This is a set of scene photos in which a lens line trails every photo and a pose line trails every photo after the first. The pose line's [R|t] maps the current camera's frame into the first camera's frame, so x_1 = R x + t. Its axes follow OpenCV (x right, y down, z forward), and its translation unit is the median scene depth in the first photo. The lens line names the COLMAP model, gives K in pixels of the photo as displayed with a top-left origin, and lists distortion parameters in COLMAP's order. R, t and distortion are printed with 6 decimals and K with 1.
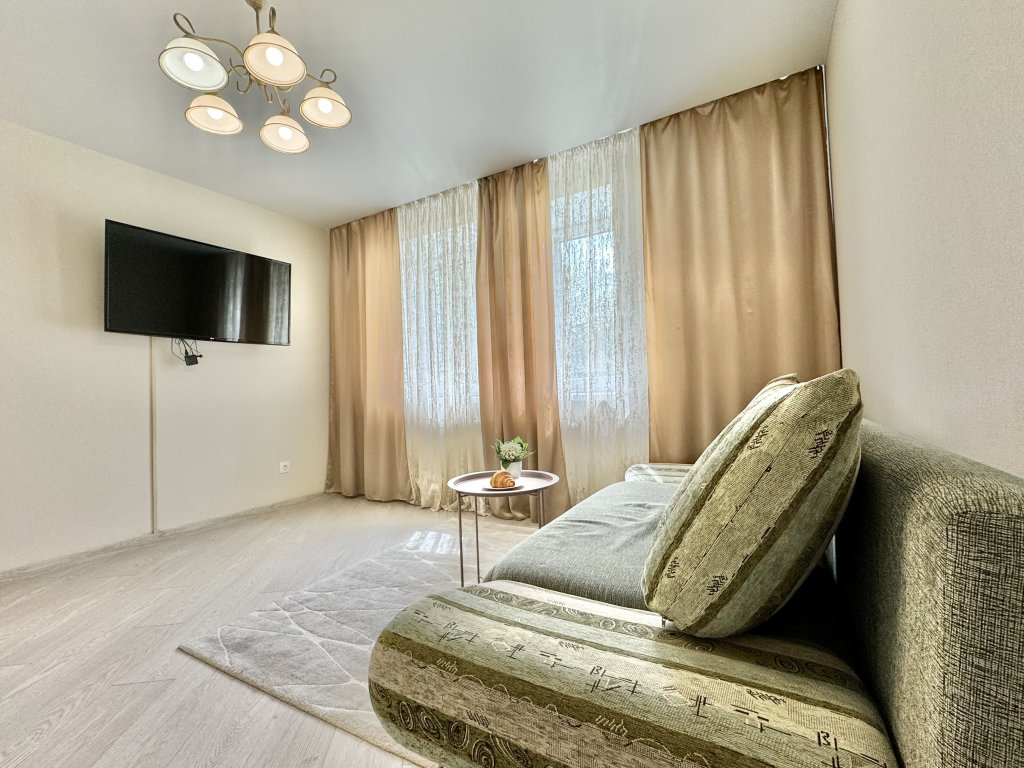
lens RADIAL K [[407.8, 0, 514.0], [0, 407.8, 387.6], [0, 0, 1]] dist [-0.001167, 0.000176]
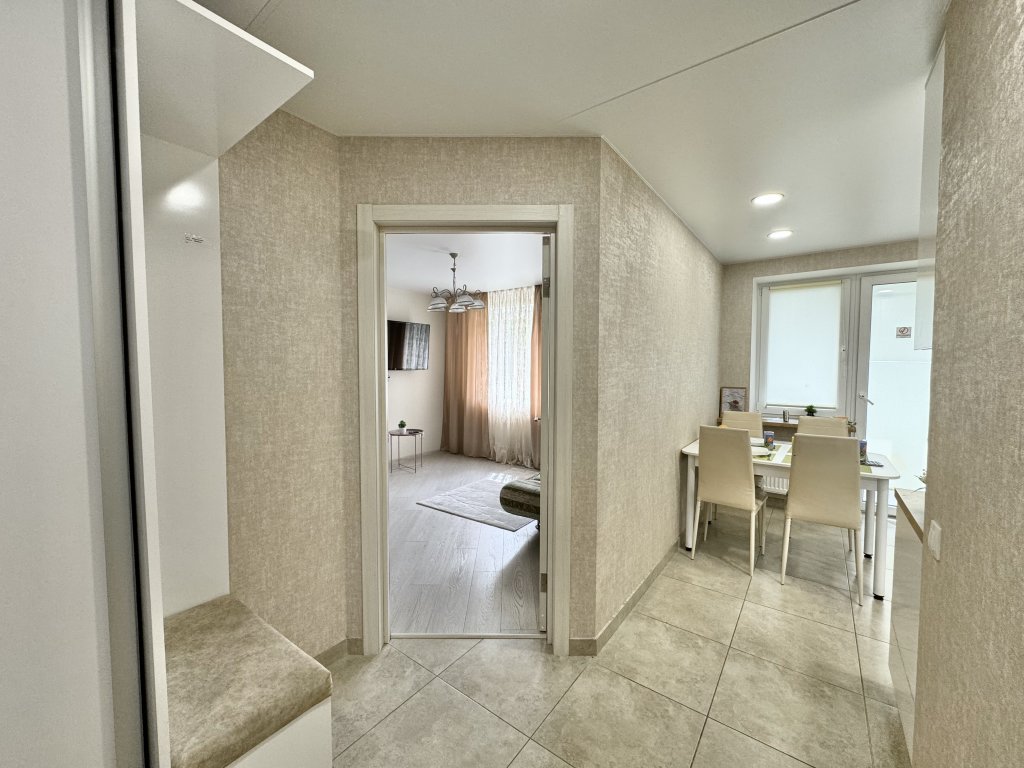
lens RADIAL K [[407.8, 0, 514.2], [0, 407.8, 385.2], [0, 0, 1]] dist [-0.001167, 0.000176]
pose [[0.991324, 0.049138, -0.121914, 0.060061], [-0.040365, 0.996485, 0.073409, -0.187248], [0.125093, -0.067851, 0.989822, -0.782232]]
